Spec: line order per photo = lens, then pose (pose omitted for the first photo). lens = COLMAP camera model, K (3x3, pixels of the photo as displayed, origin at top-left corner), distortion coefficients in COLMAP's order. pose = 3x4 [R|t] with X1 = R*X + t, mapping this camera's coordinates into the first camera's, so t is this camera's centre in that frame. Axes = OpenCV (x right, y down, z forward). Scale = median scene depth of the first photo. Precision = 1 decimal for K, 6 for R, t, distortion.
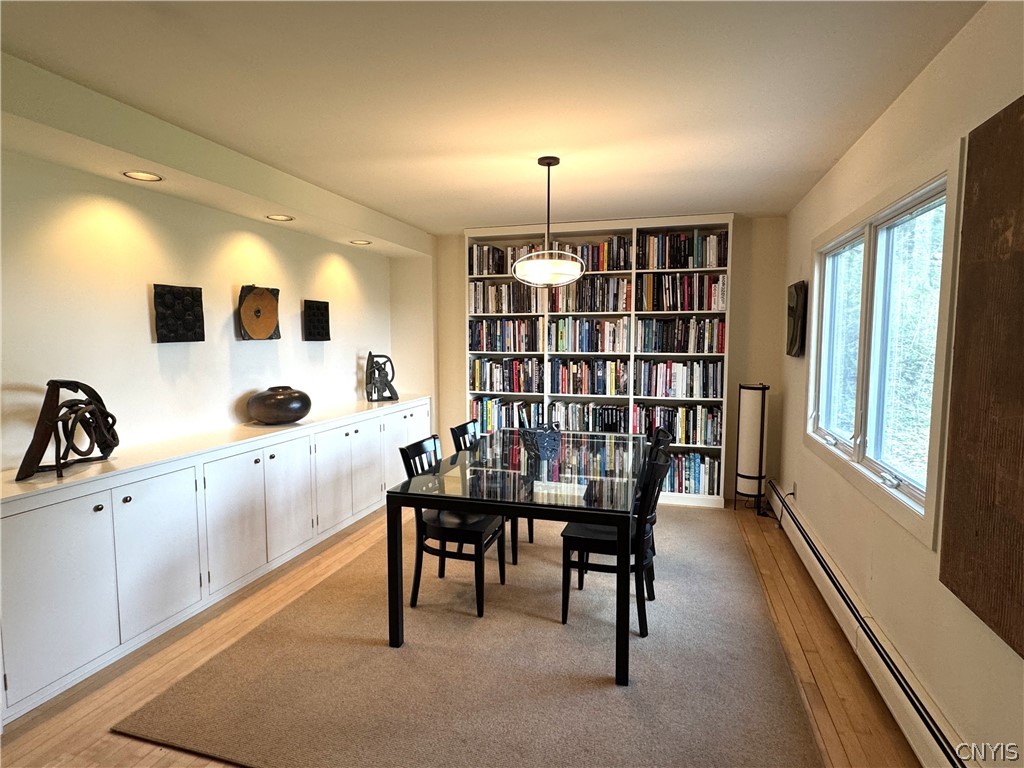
lens RADIAL K [[549.1, 0, 512.0], [0, 549.1, 384.0], [0, 0, 1]] dist [0.000437, 0.001150]
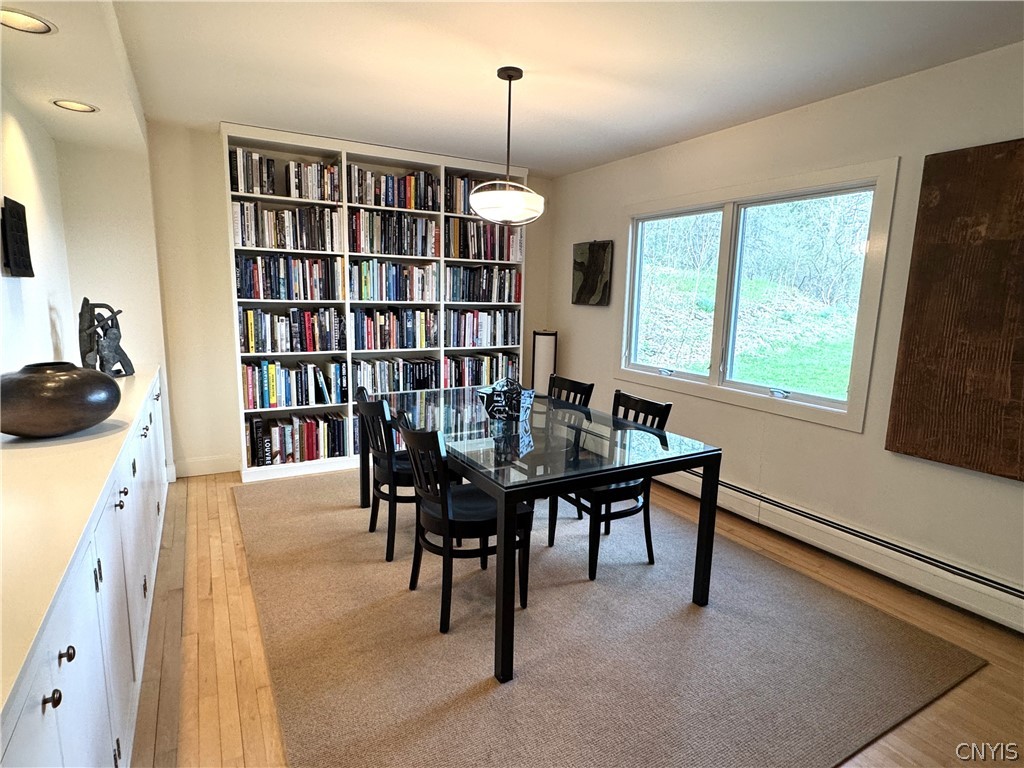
lens RADIAL K [[549.1, 0, 512.0], [0, 549.1, 384.0], [0, 0, 1]] dist [0.000437, 0.001150]
pose [[0.697796, -0.101808, 0.709025, -0.373958], [0.038281, 0.993734, 0.105014, -0.010889], [-0.715273, -0.046136, 0.697320, 0.244960]]
